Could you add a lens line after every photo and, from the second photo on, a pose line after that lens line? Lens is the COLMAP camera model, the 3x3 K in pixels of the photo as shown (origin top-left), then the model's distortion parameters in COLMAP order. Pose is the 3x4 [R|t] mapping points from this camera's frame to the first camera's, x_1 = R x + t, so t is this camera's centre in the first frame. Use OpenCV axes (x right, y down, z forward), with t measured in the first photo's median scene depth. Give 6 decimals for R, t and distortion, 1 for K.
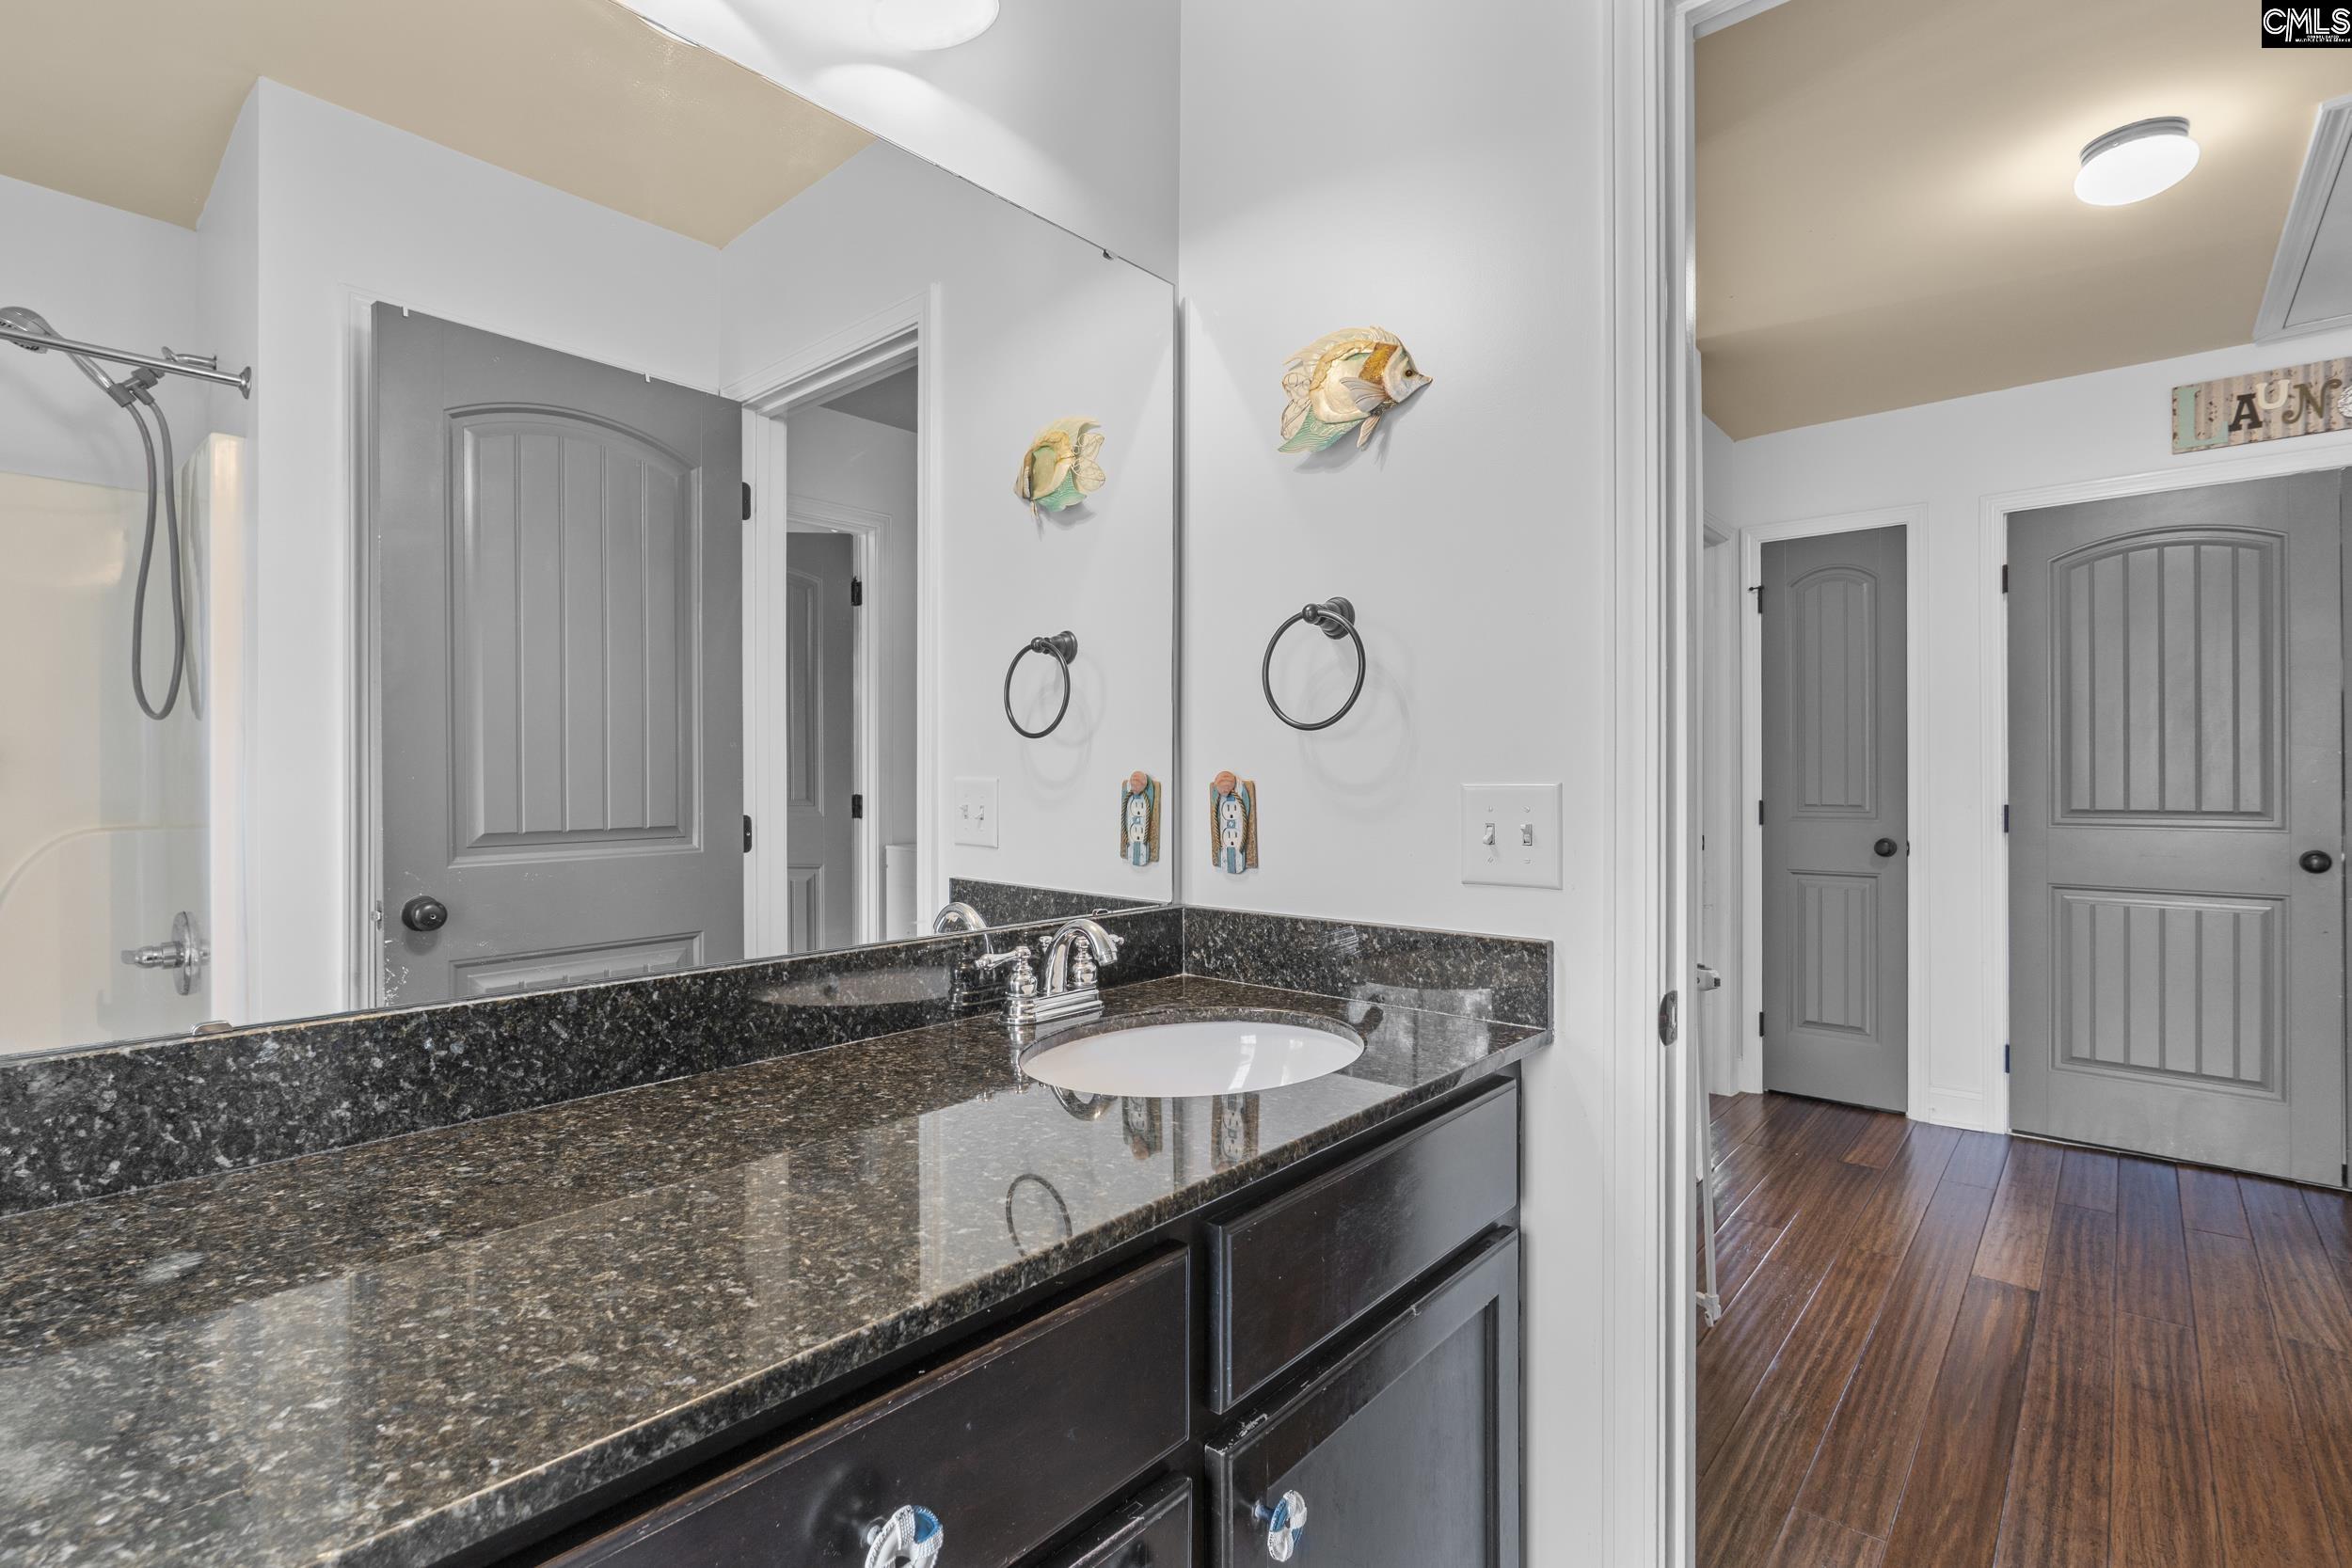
lens RADIAL K [[1086.5, 0, 1180.6], [0, 1086.5, 782.1], [0, 0, 1]] dist [-0.006131, -0.000075]
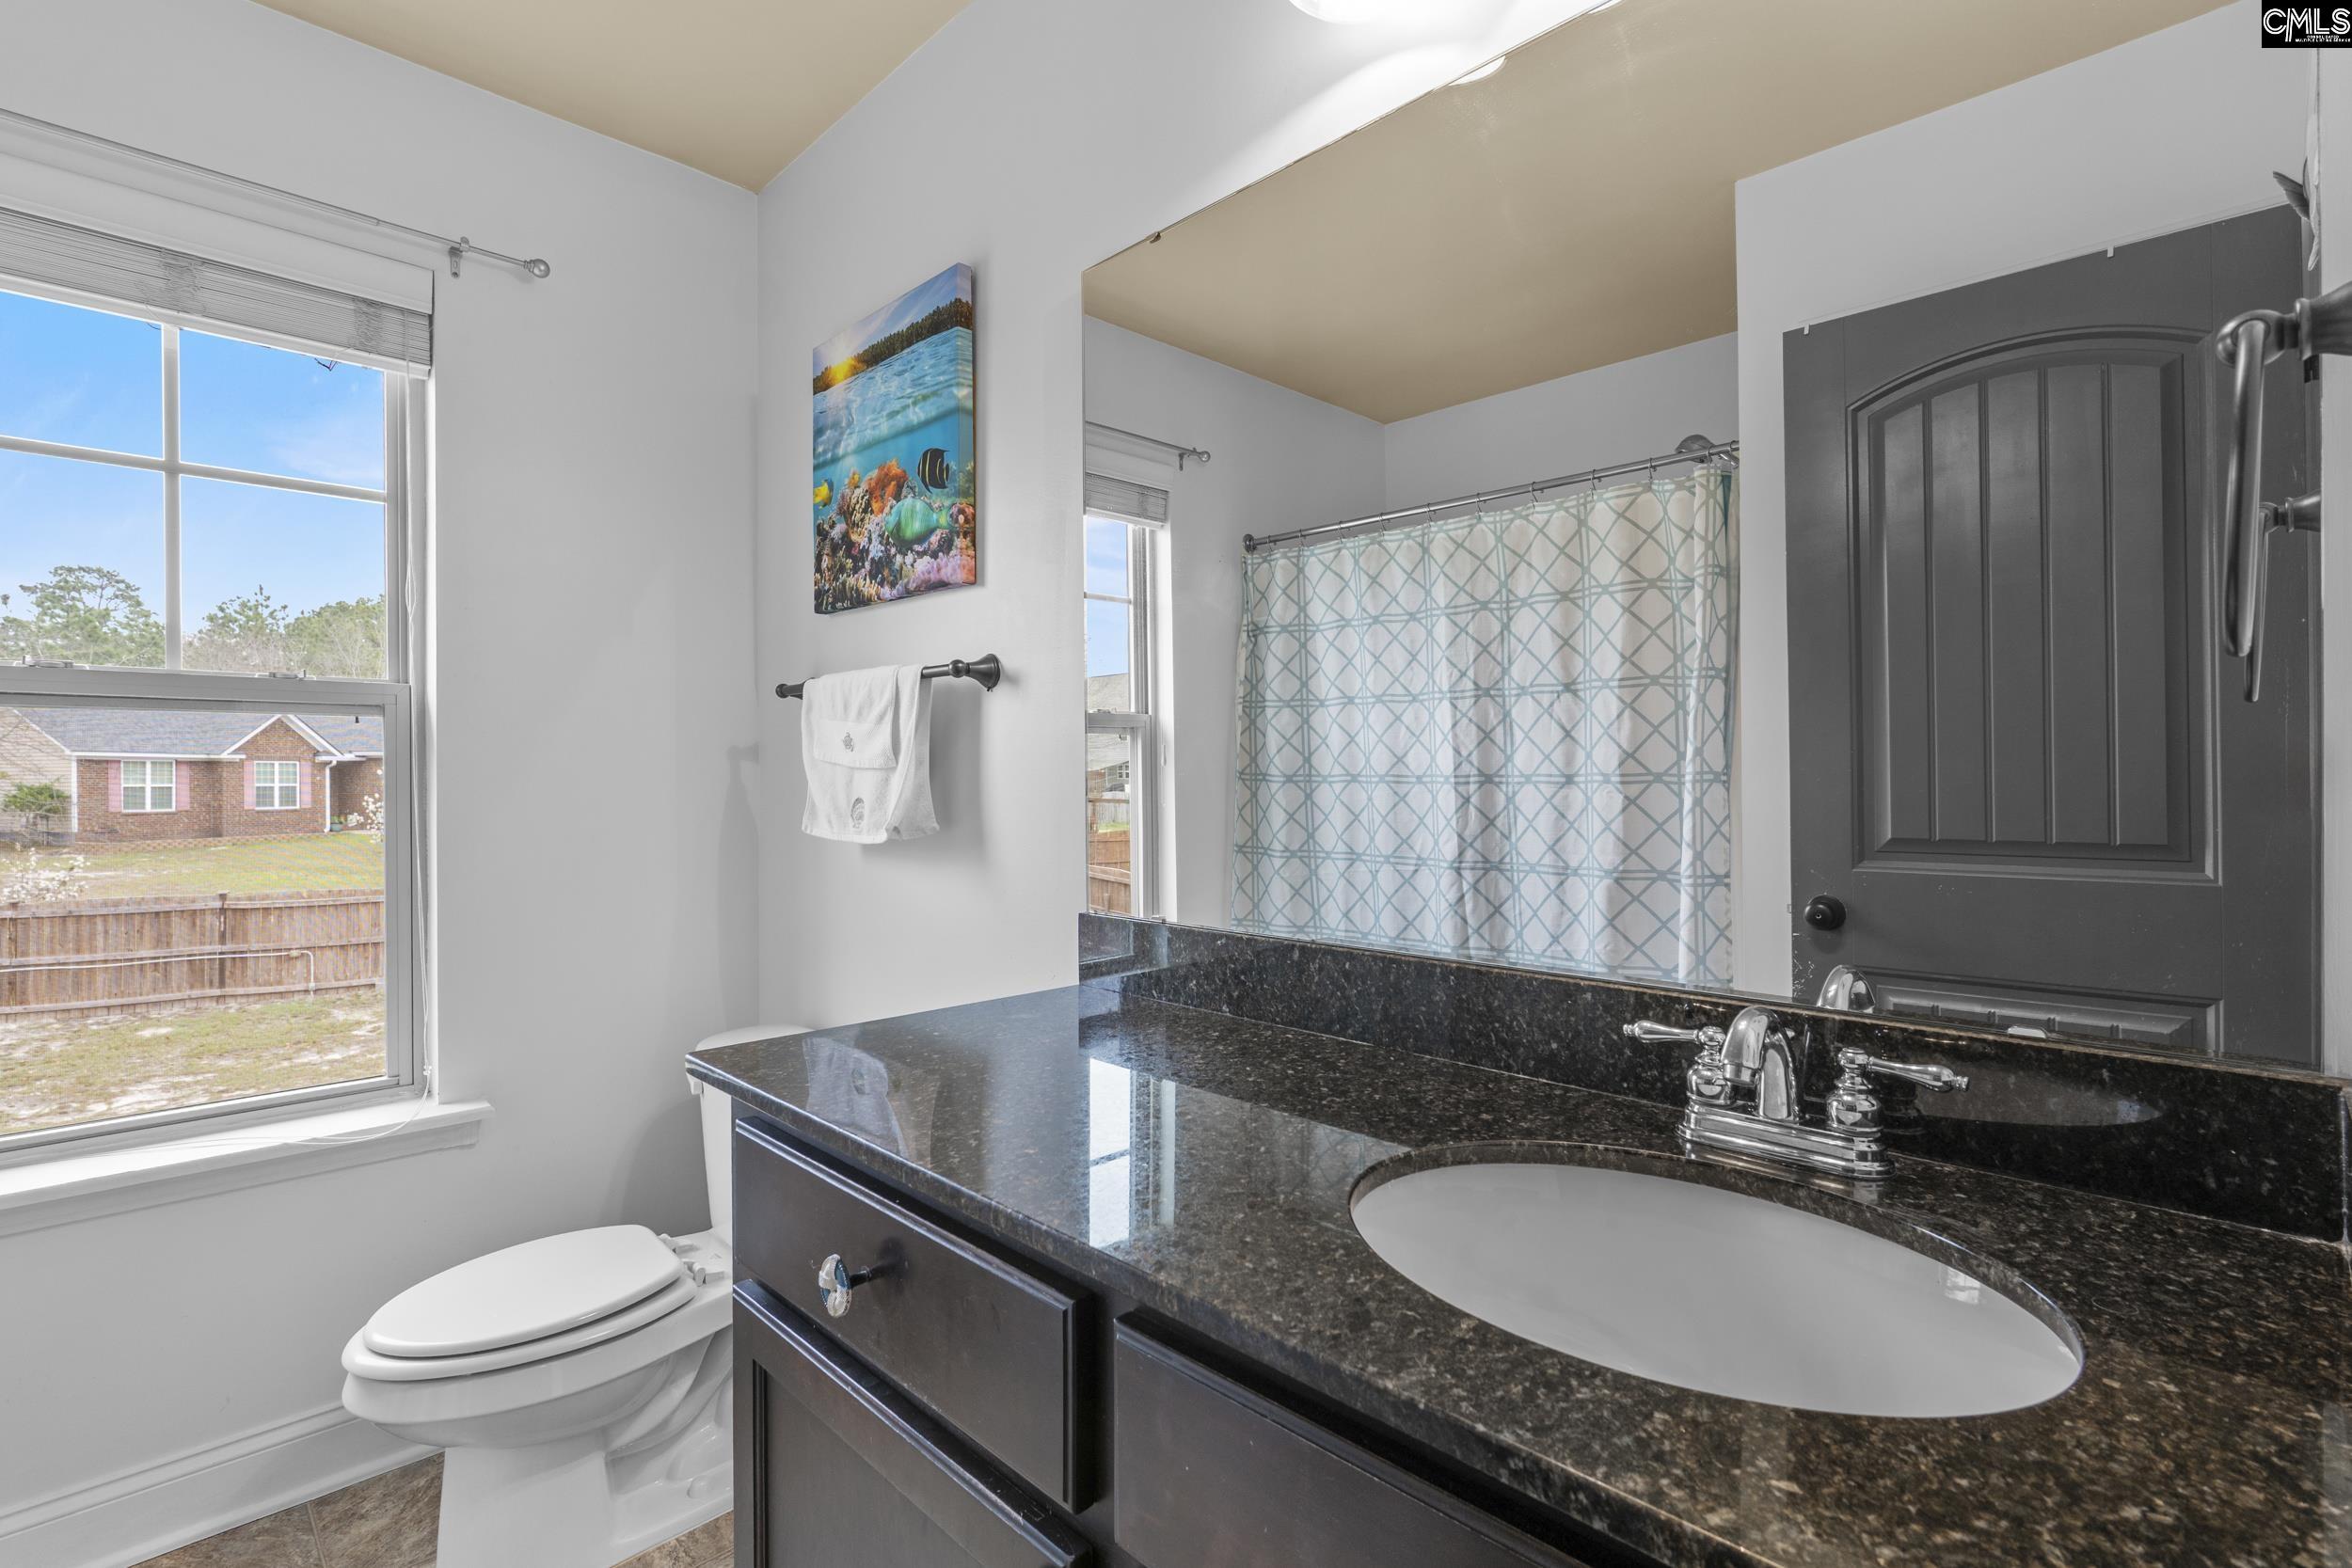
lens RADIAL K [[1086.5, 0, 1172.7], [0, 1086.5, 784.3], [0, 0, 1]] dist [-0.006131, -0.000075]
pose [[-0.084006, 0.003386, -0.996460, 0.365422], [-0.001557, 0.999993, 0.003530, -0.001897], [0.996464, 0.001848, -0.084000, 0.471832]]
